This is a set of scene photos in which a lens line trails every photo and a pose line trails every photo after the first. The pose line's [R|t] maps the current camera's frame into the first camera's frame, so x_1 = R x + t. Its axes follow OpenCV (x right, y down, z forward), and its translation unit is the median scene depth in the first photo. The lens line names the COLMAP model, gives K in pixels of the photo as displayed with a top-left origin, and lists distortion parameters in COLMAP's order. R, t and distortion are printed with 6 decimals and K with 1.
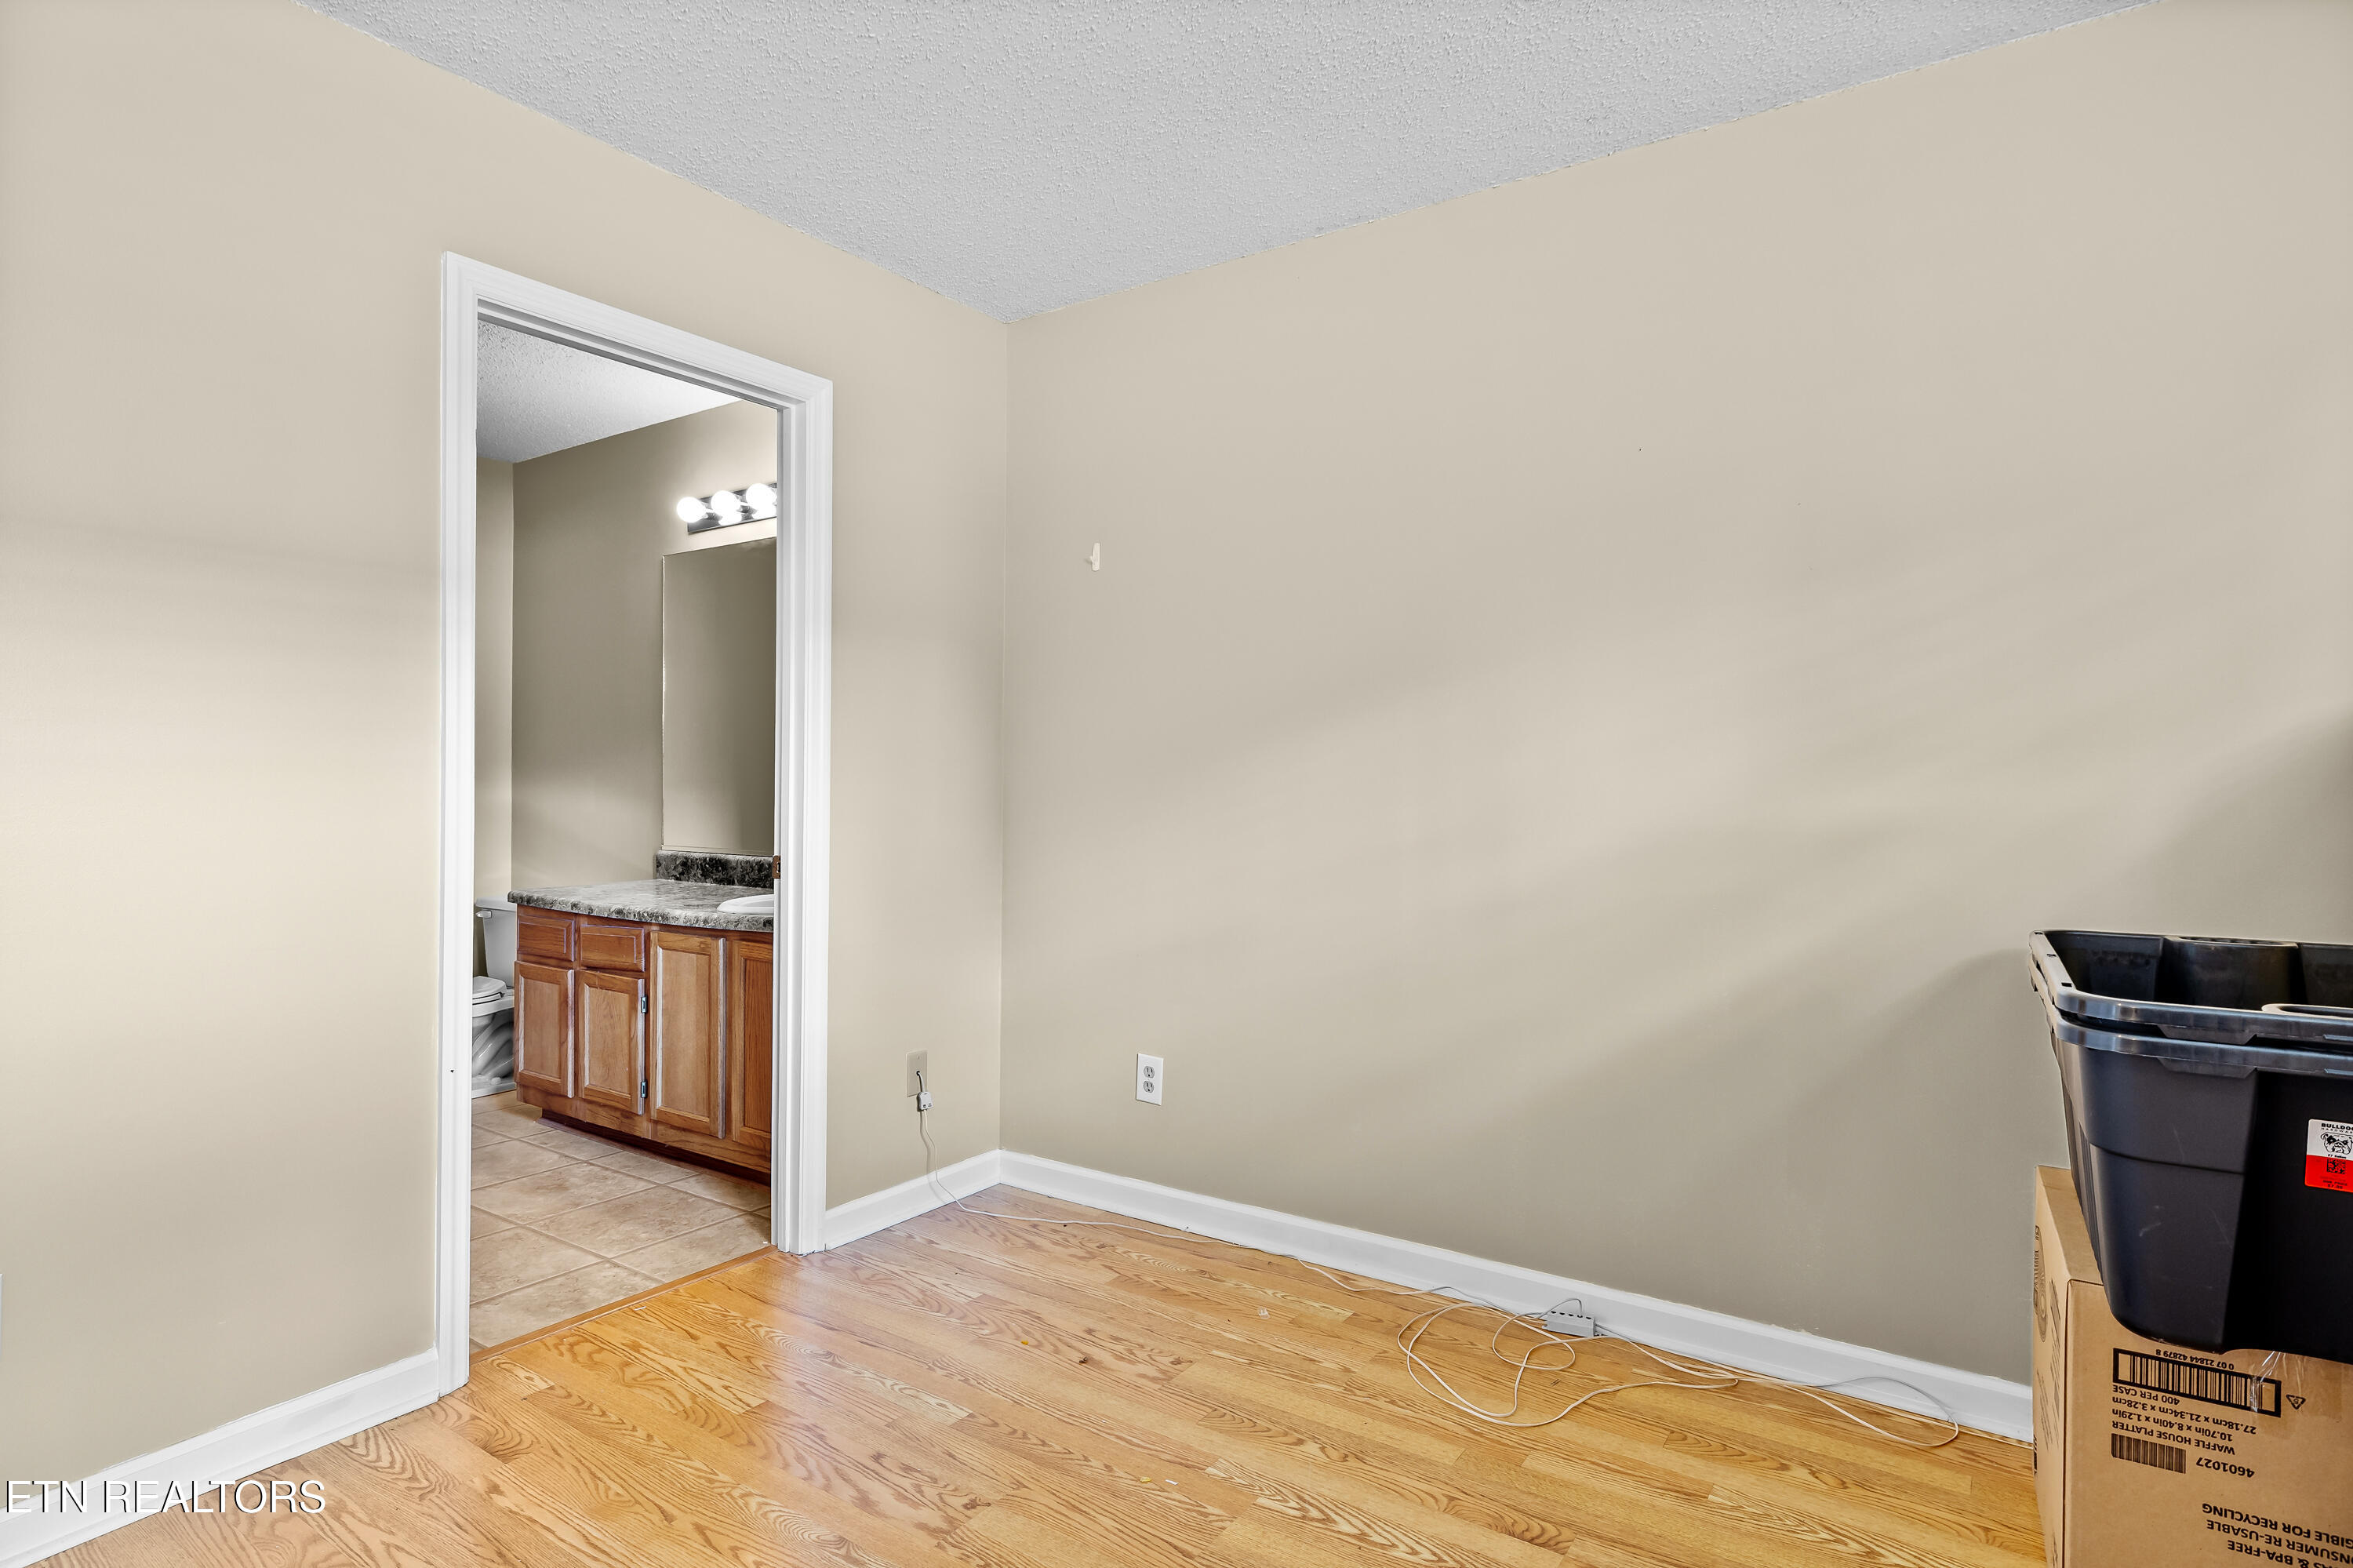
lens RADIAL K [[1196.6, 0, 1176.0], [0, 1196.6, 780.8], [0, 0, 1]] dist [-0.003533, 0.000442]
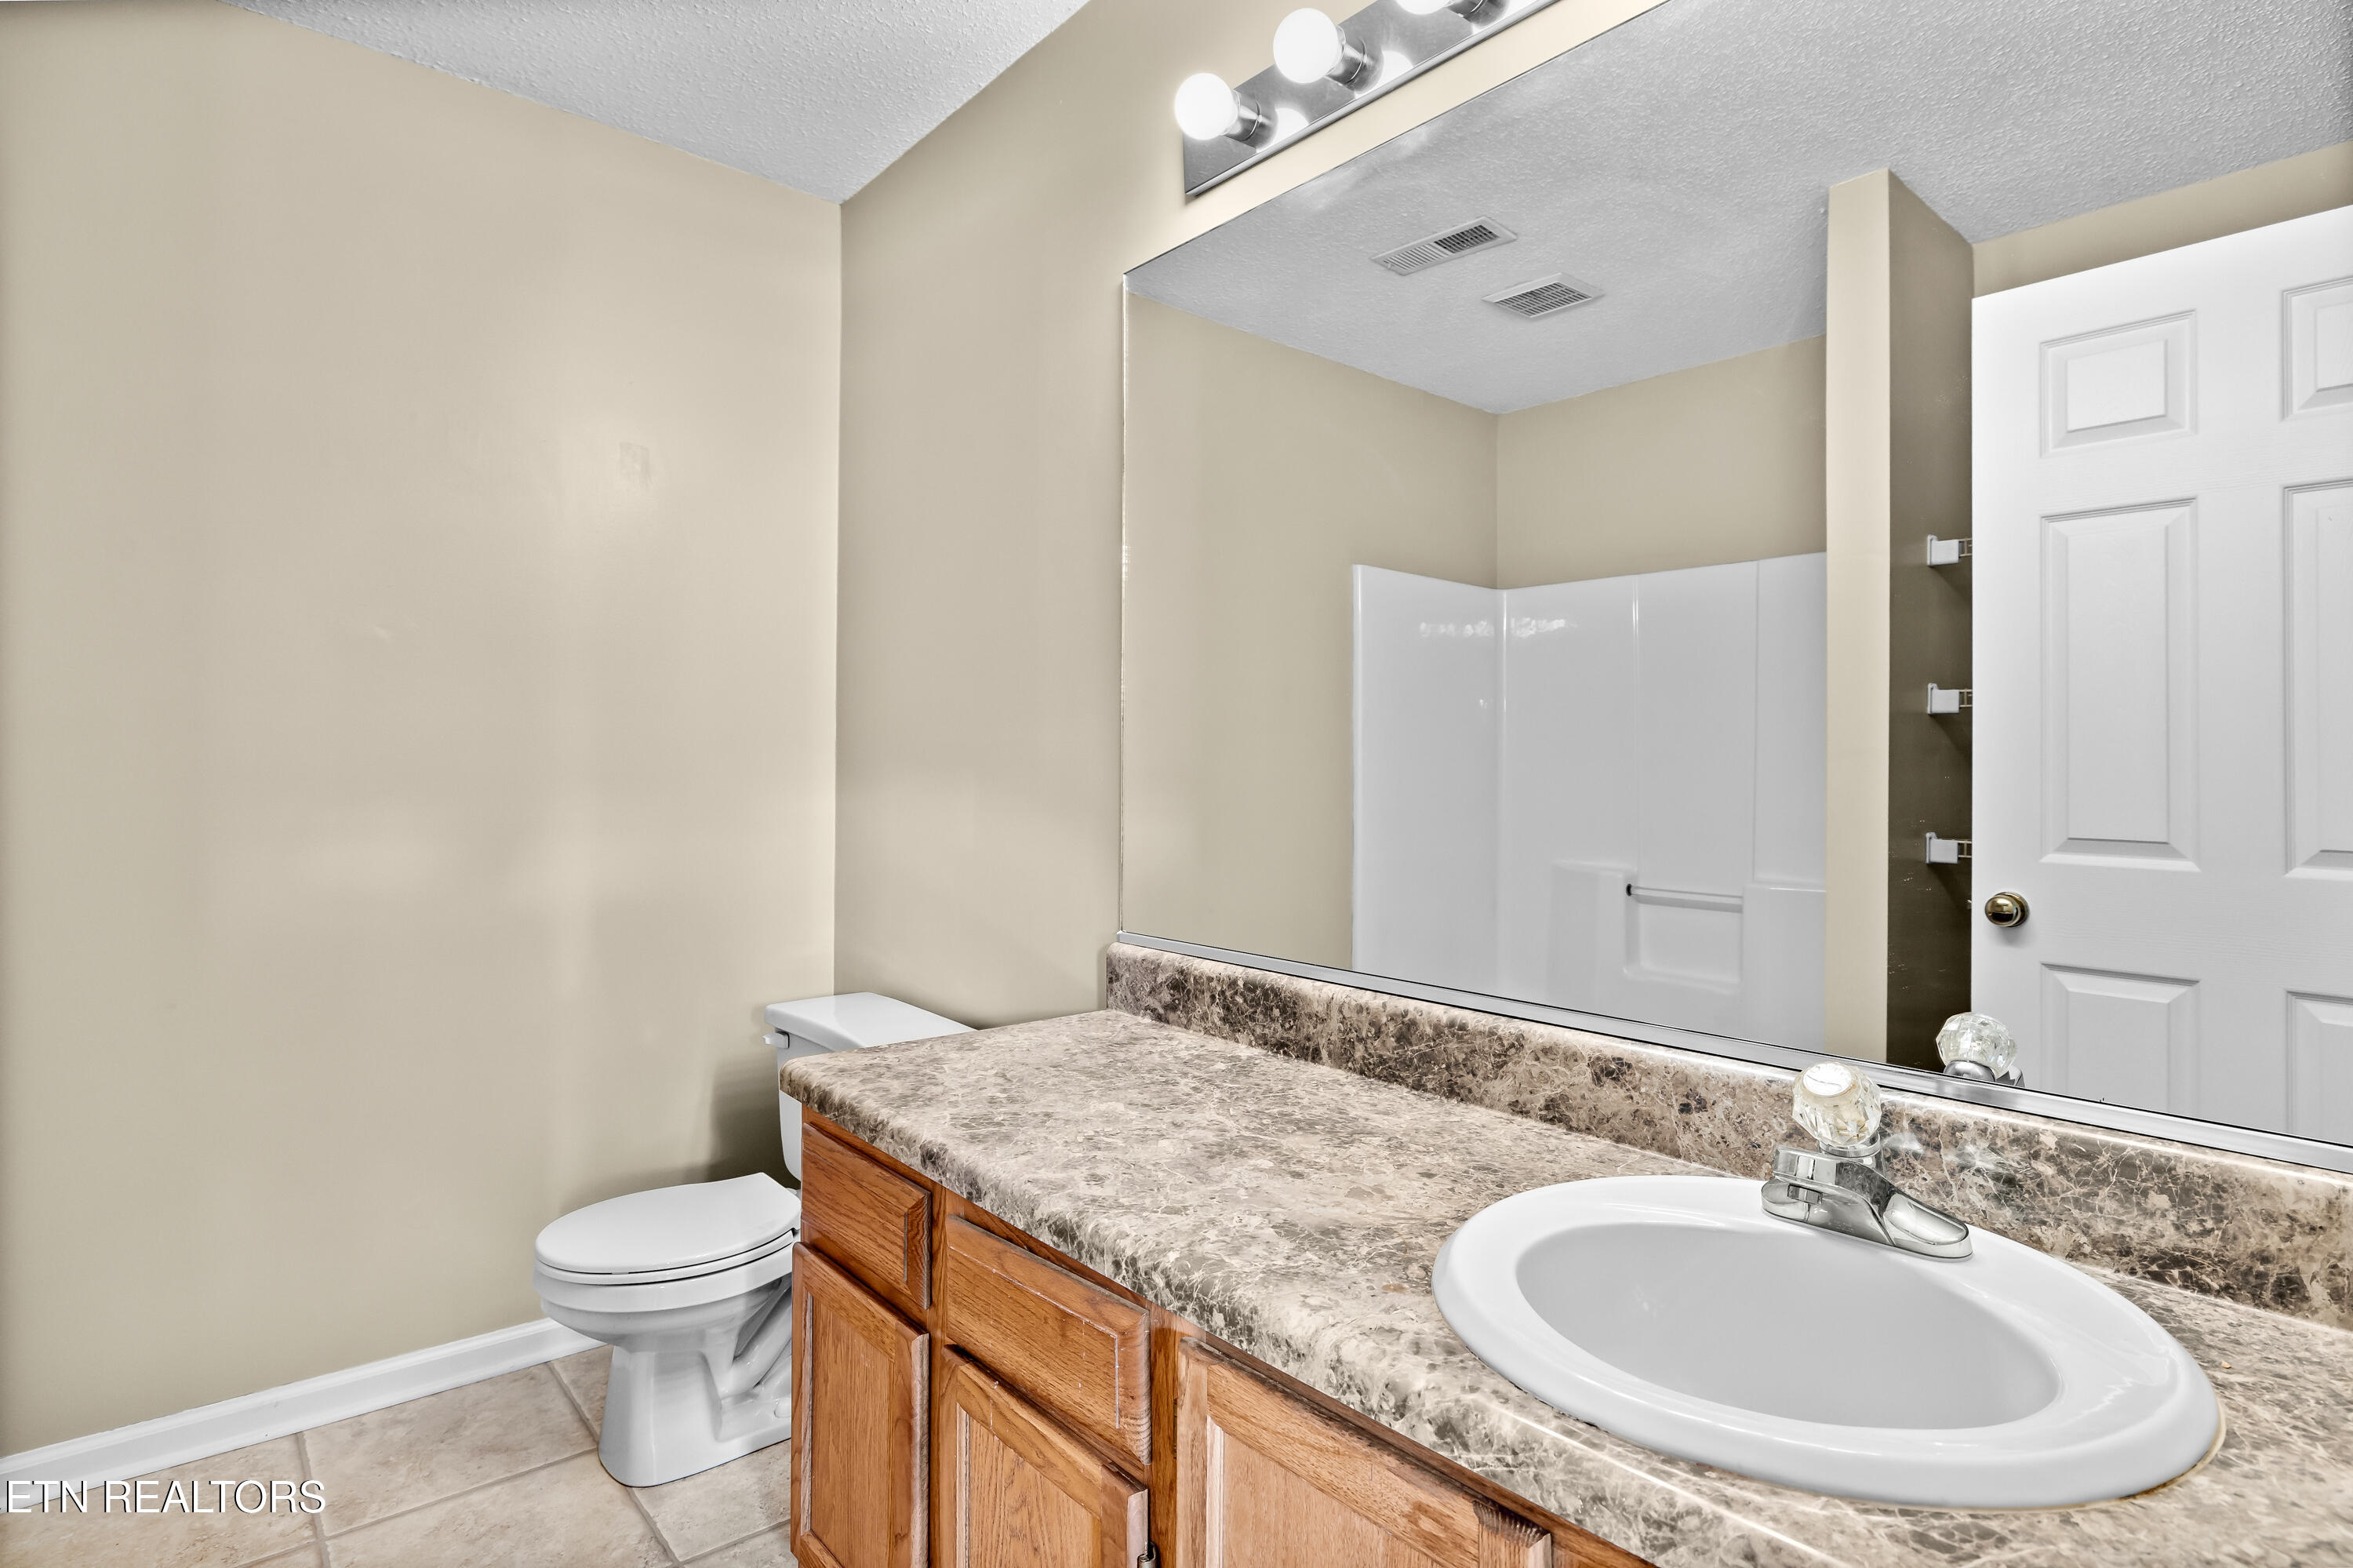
lens RADIAL K [[1196.6, 0, 1176.5], [0, 1196.6, 775.9], [0, 0, 1]] dist [-0.003533, 0.000442]
pose [[0.960873, 0.003302, -0.276971, -0.350088], [-0.004245, 0.999987, -0.002806, -0.002801], [0.276958, 0.003872, 0.960874, 0.708874]]
